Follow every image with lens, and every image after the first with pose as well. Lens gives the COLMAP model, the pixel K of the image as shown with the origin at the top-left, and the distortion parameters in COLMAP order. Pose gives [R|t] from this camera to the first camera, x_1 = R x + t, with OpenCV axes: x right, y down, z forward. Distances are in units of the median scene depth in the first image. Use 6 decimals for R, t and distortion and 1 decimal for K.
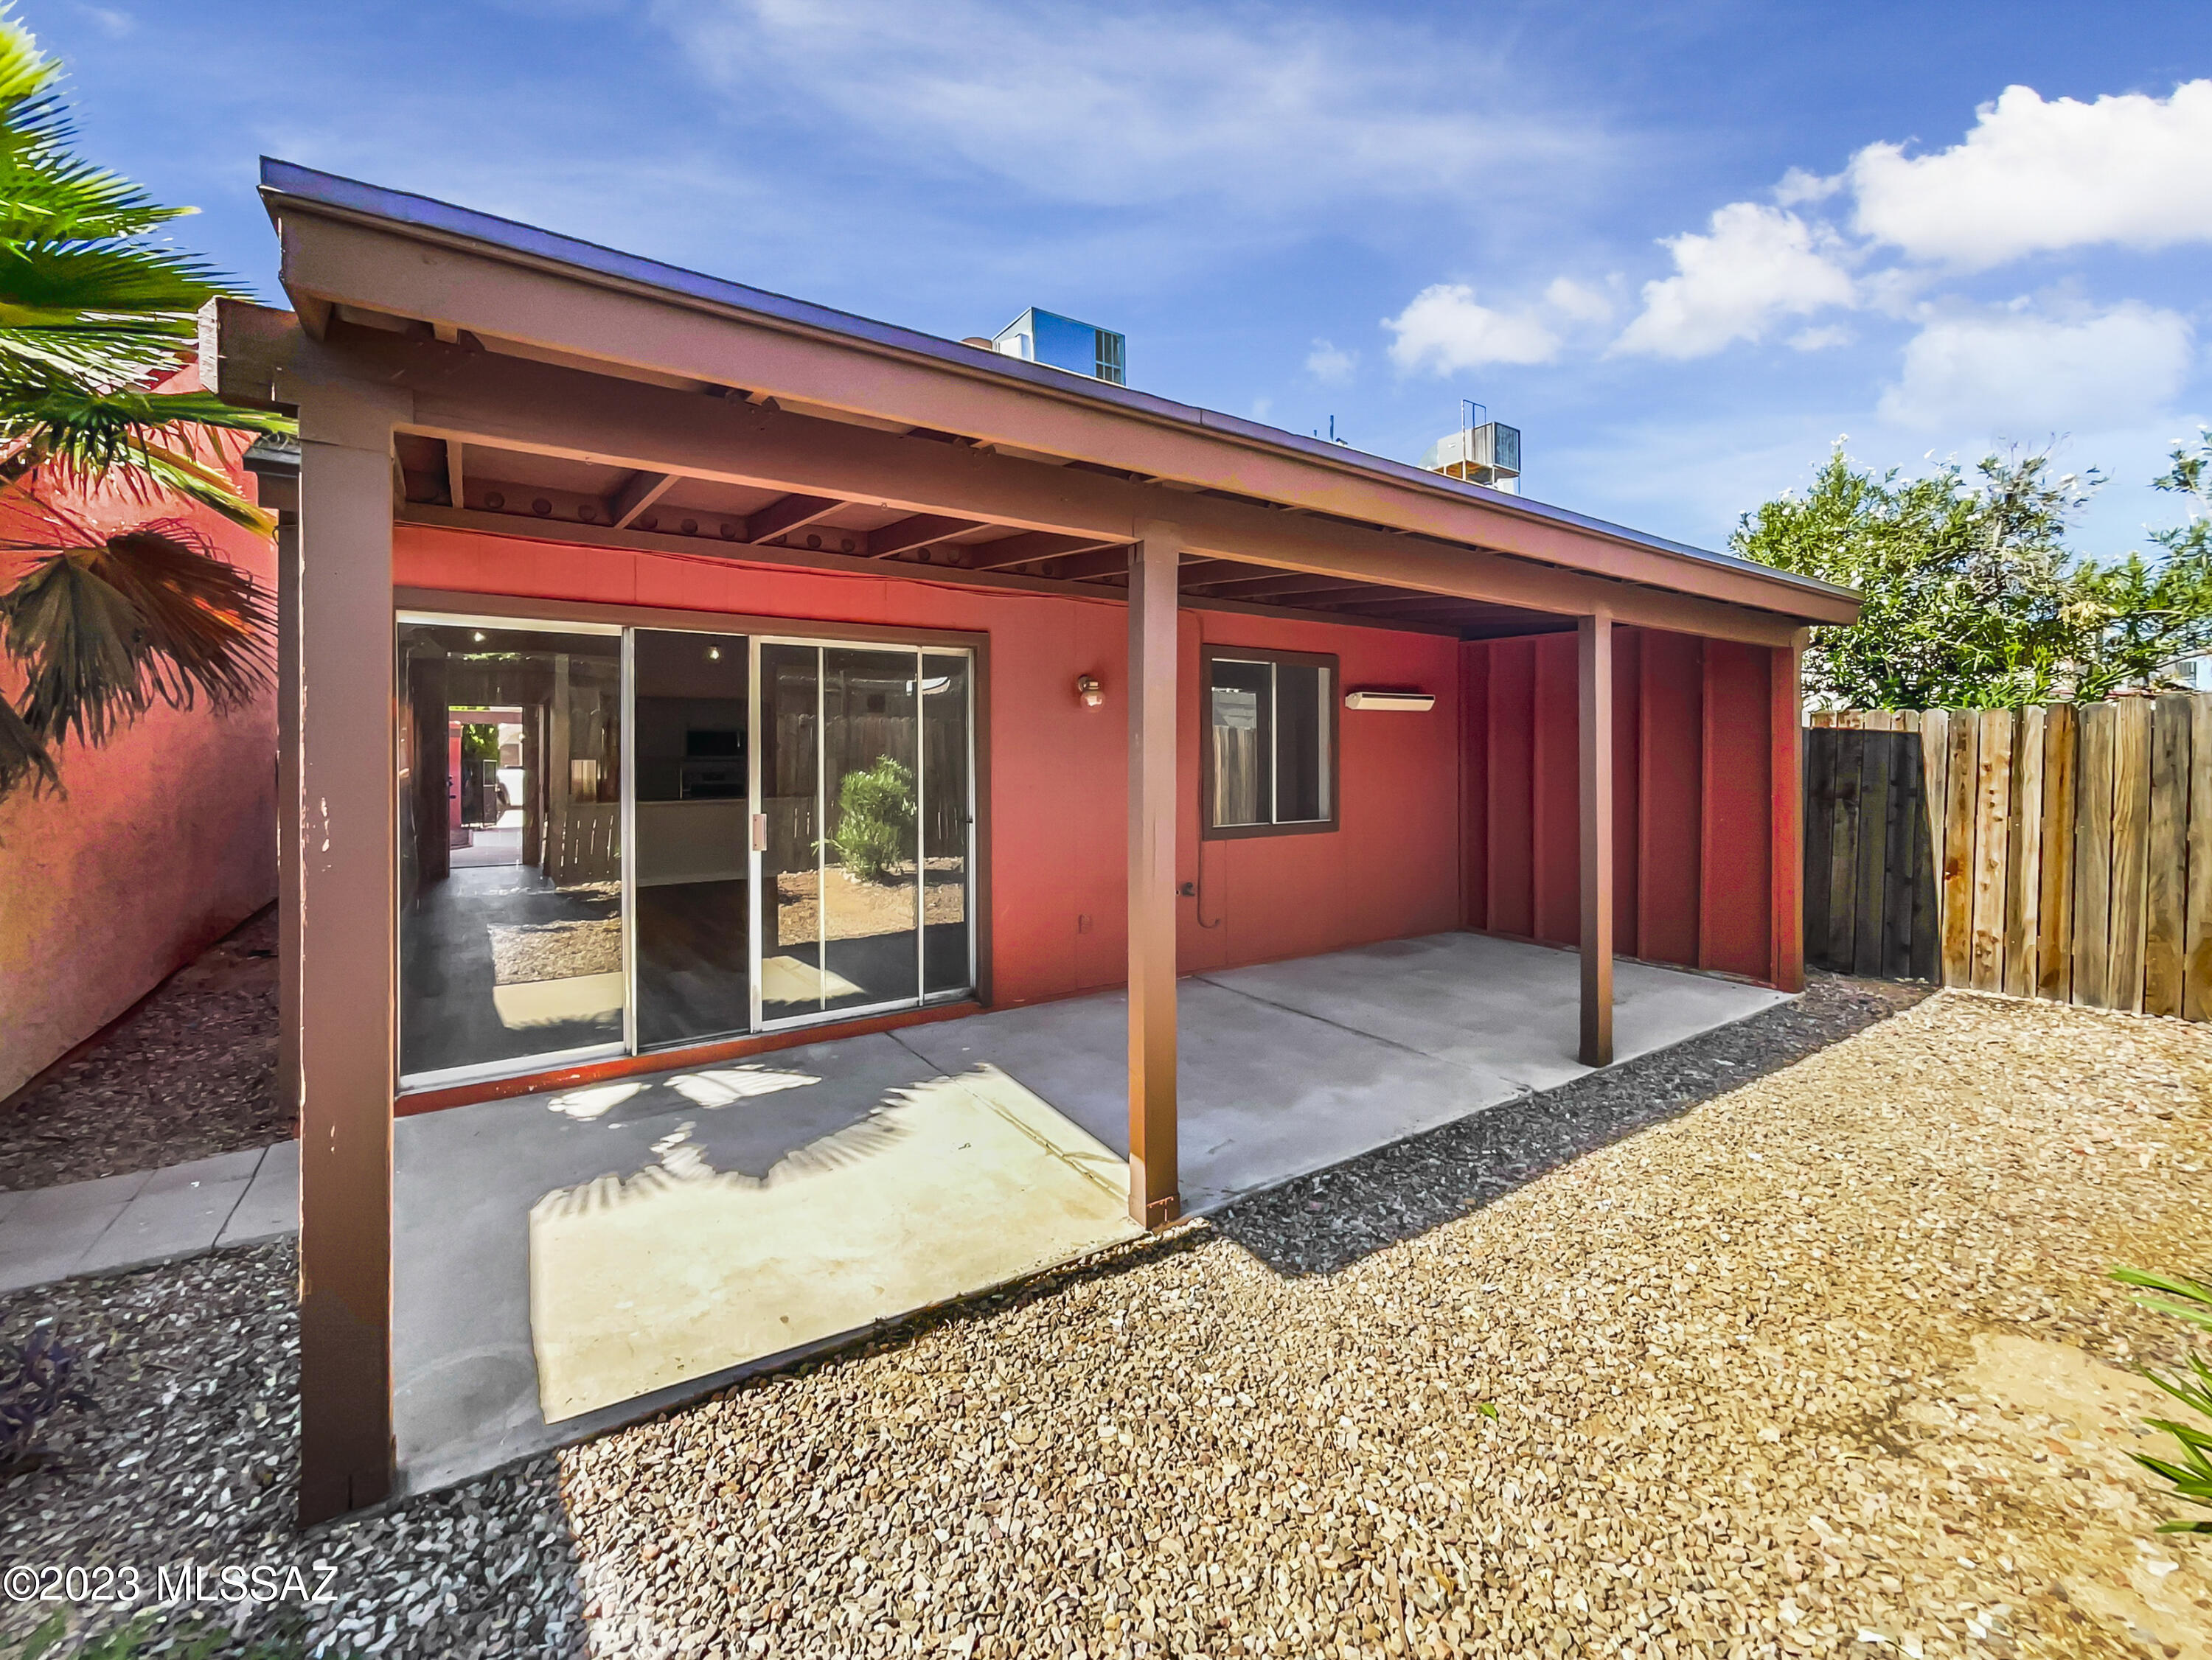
lens RADIAL K [[938.1, 0, 1101.8], [0, 938.1, 817.4], [0, 0, 1]] dist [0.002153, 0.000393]
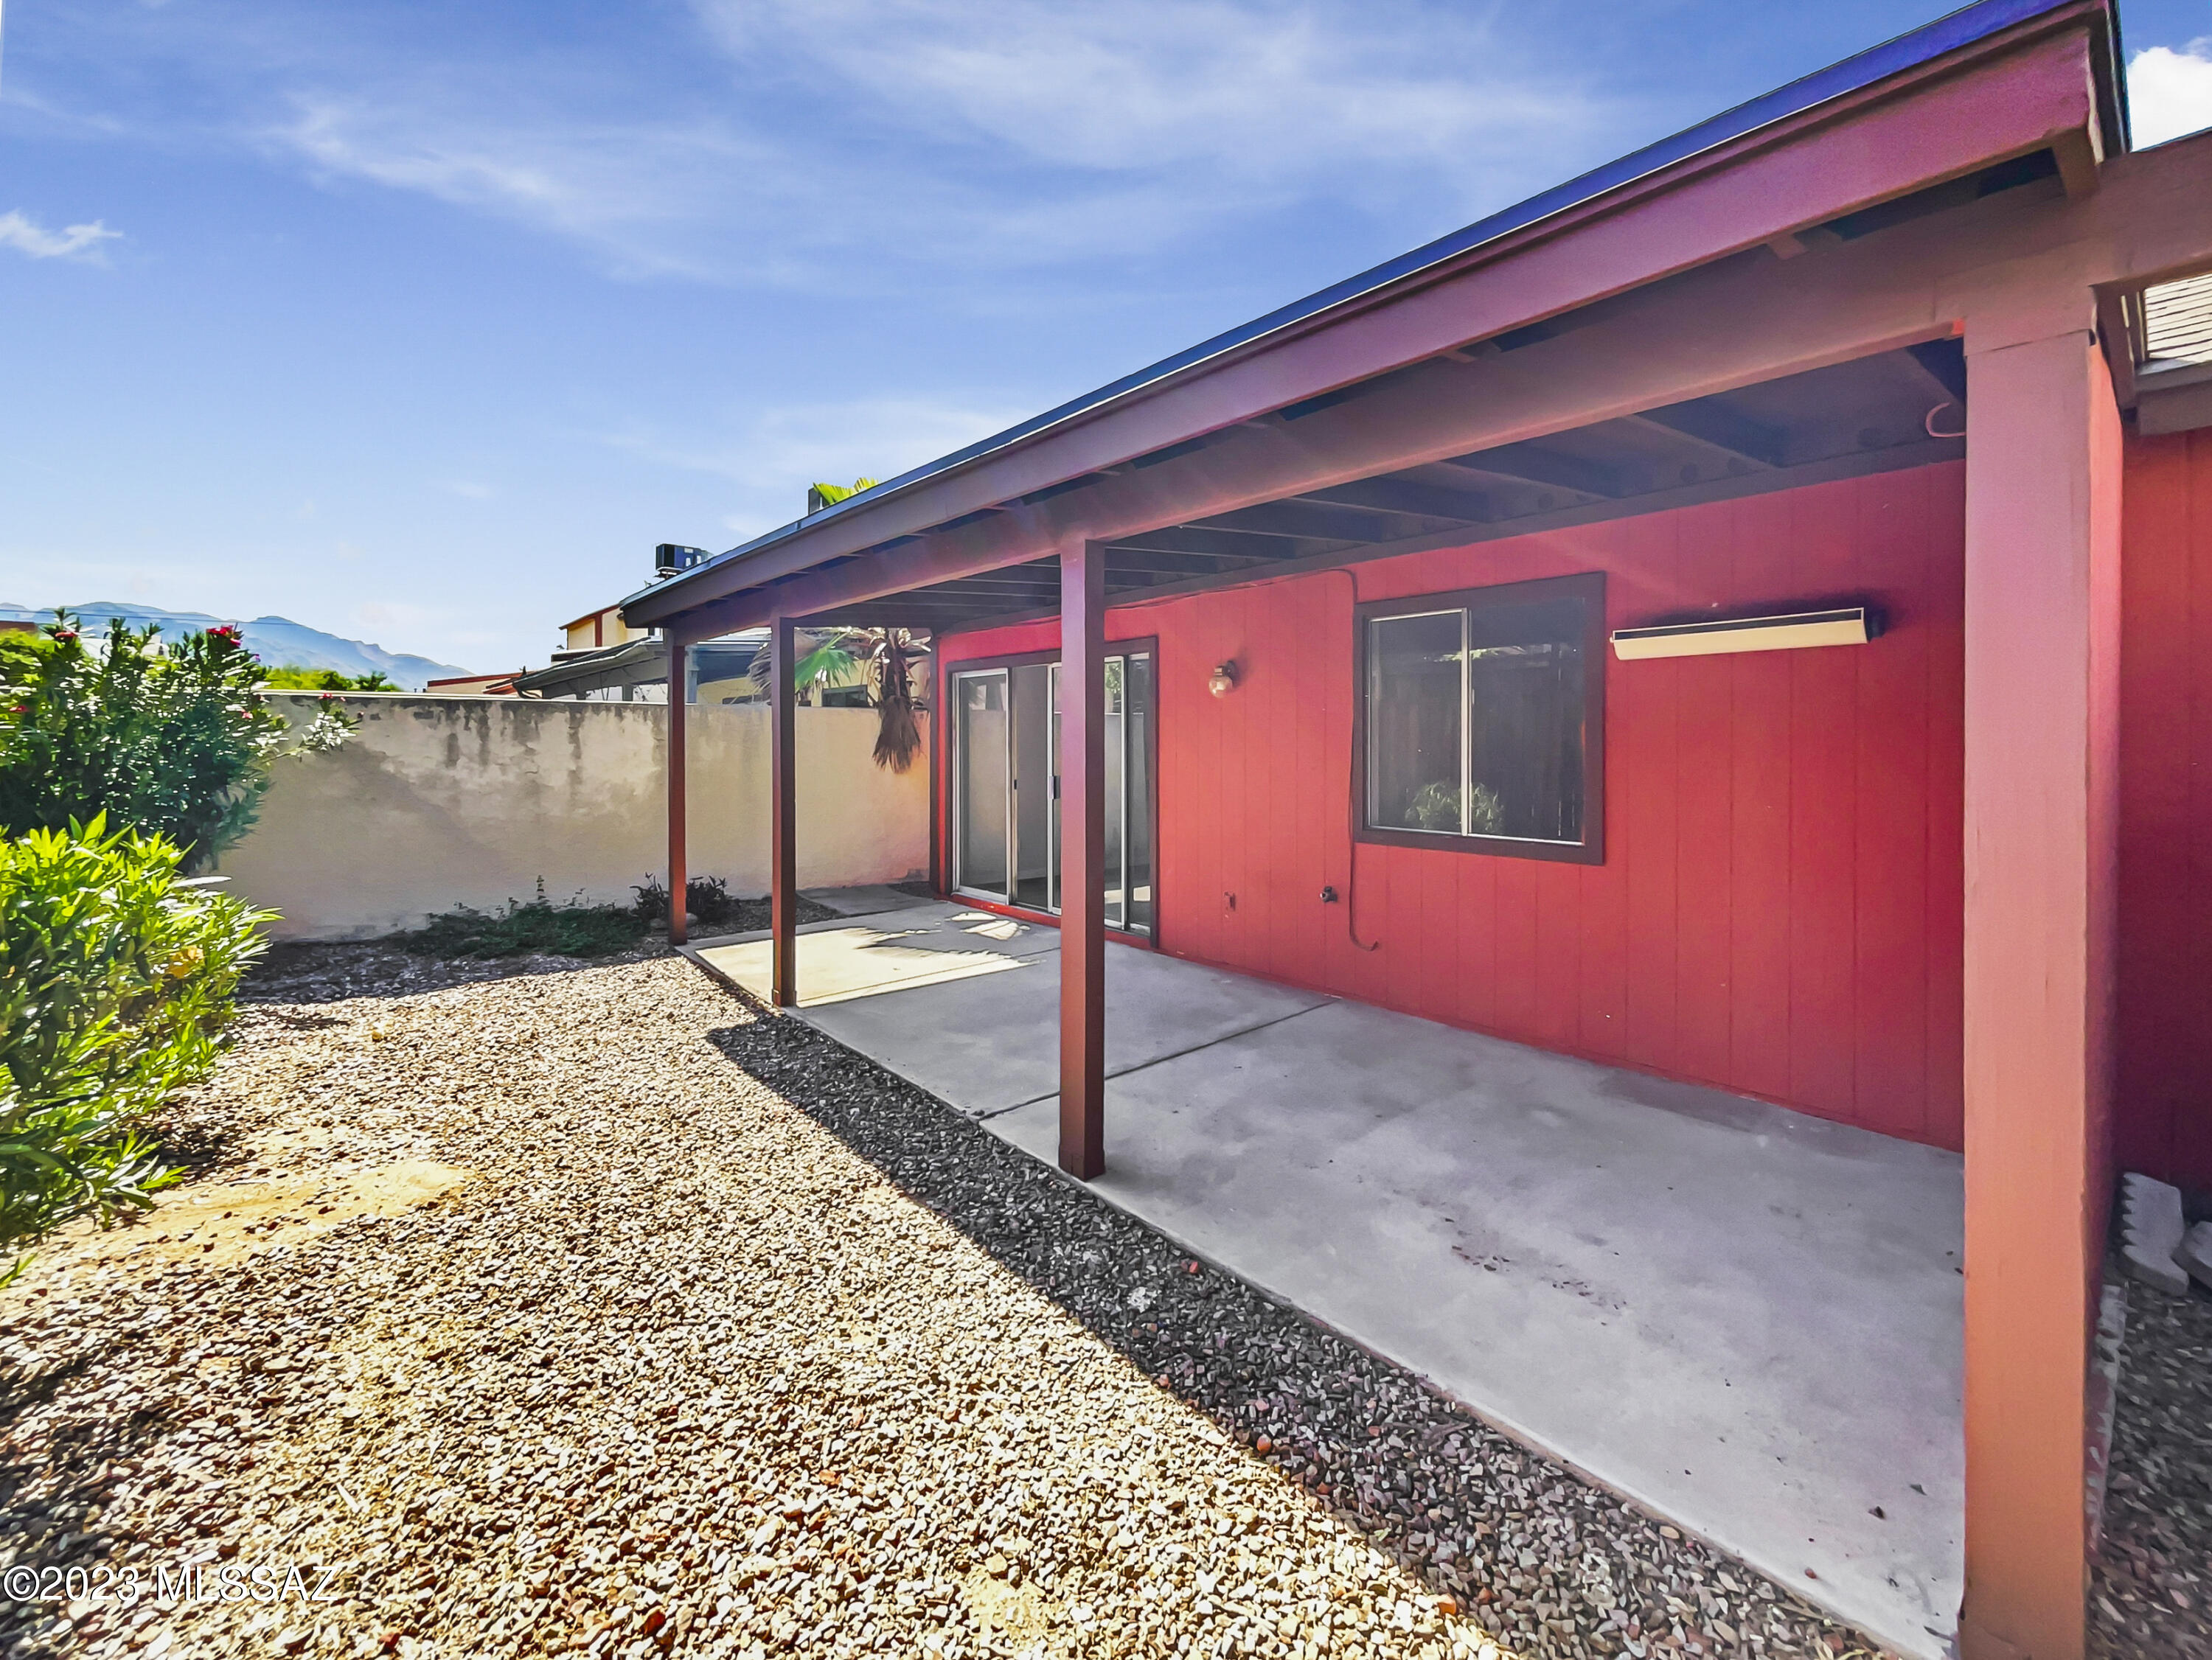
lens RADIAL K [[938.1, 0, 1101.8], [0, 938.1, 817.4], [0, 0, 1]] dist [0.002153, 0.000393]
pose [[0.120064, 0.093472, -0.988356, 0.921582], [-0.067775, 0.994007, 0.085773, -0.052730], [0.990450, 0.056688, 0.125679, 0.702212]]
